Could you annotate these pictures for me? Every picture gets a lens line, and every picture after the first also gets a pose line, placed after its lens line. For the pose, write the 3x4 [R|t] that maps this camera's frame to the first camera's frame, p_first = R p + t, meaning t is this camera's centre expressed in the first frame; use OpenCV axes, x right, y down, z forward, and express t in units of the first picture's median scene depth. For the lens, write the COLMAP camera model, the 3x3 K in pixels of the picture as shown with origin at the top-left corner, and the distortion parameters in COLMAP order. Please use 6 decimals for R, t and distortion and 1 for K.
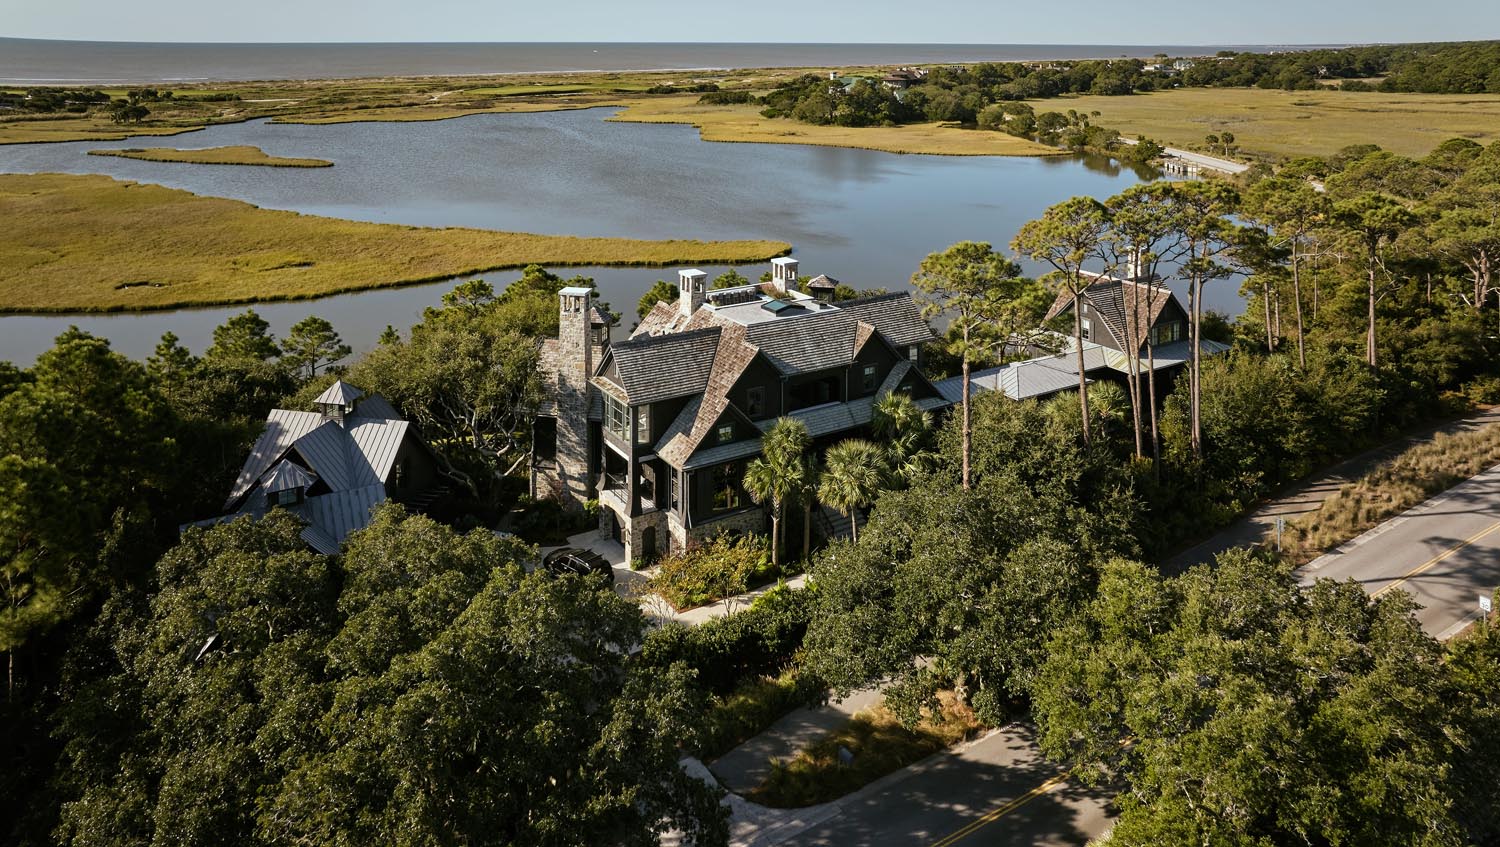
lens RADIAL K [[1023.6, 0, 789.3], [0, 1023.6, 94.2], [0, 0, 1]] dist [0.001118, 0.001893]
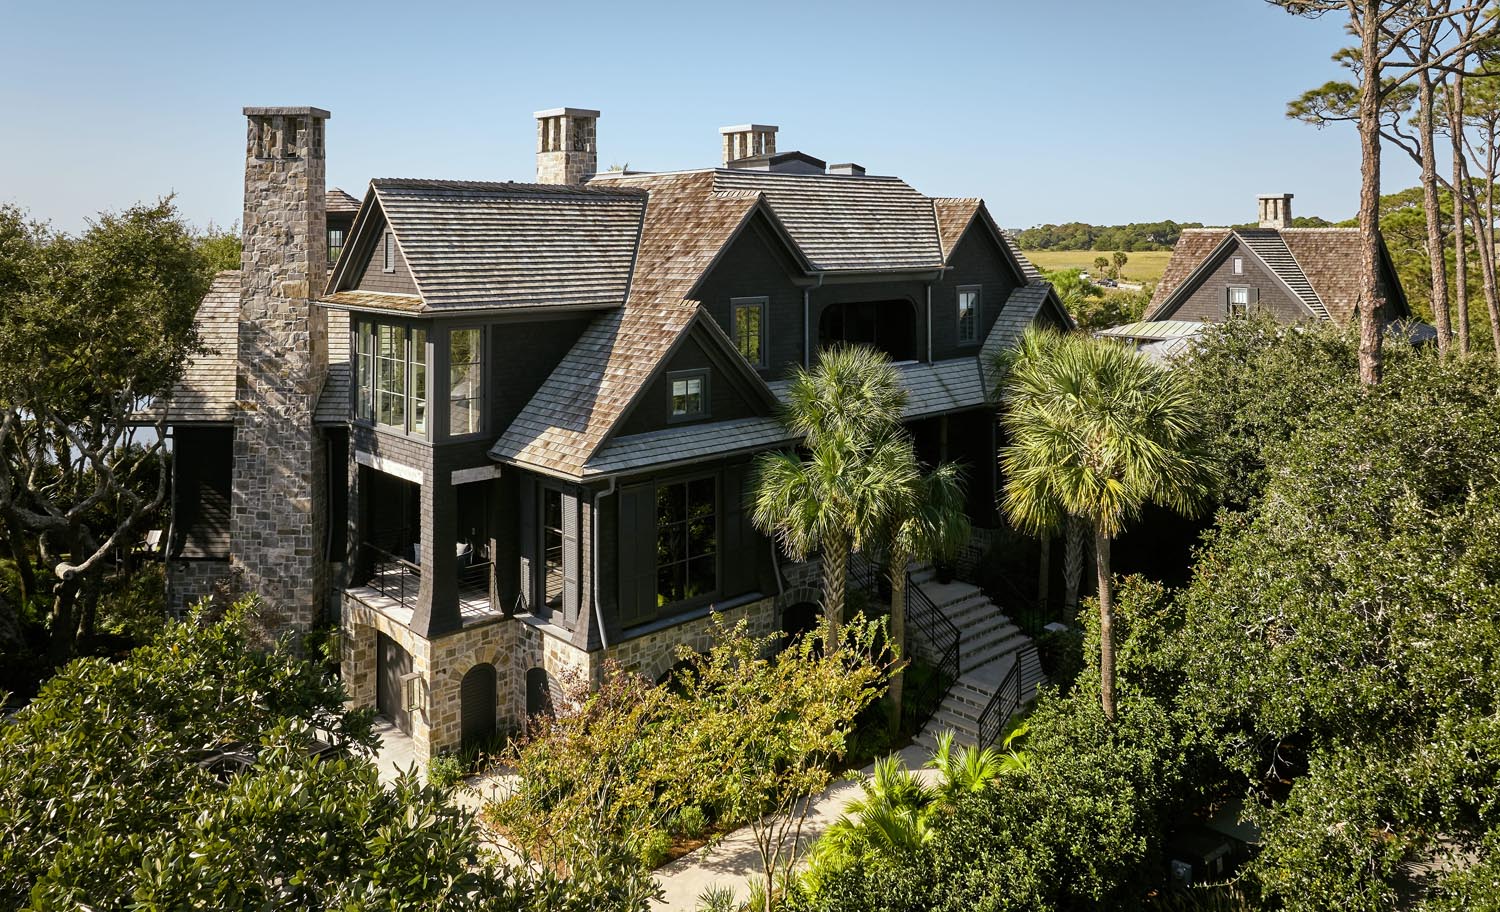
lens RADIAL K [[1075.1, 0, 768.3], [0, 1075.1, 225.3], [0, 0, 1]] dist [-0.005547, 0.002870]
pose [[0.985255, -0.006549, 0.170966, -0.093614], [0.018803, 0.997359, -0.070160, 0.275991], [-0.170055, 0.072340, 0.982776, 0.554709]]
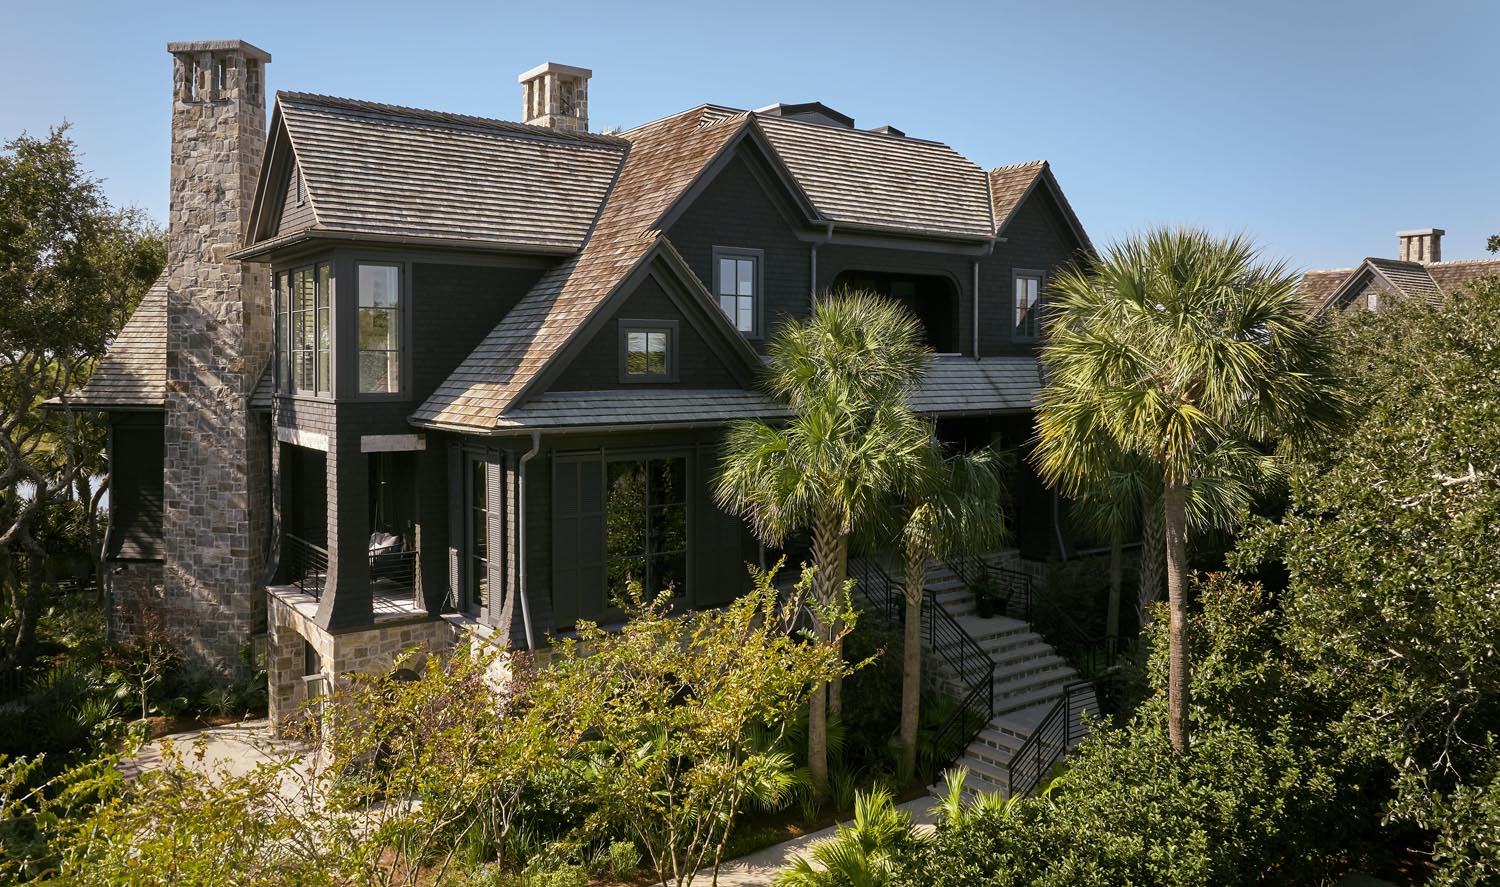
lens RADIAL K [[1067.3, 0, 746.1], [0, 1067.3, 400.3], [0, 0, 1]] dist [-0.010324, 0.000083]
pose [[0.998482, -0.003937, 0.054935, -0.047056], [0.005300, 0.999681, -0.024680, 0.329066], [-0.054820, 0.024934, 0.998185, 0.632910]]
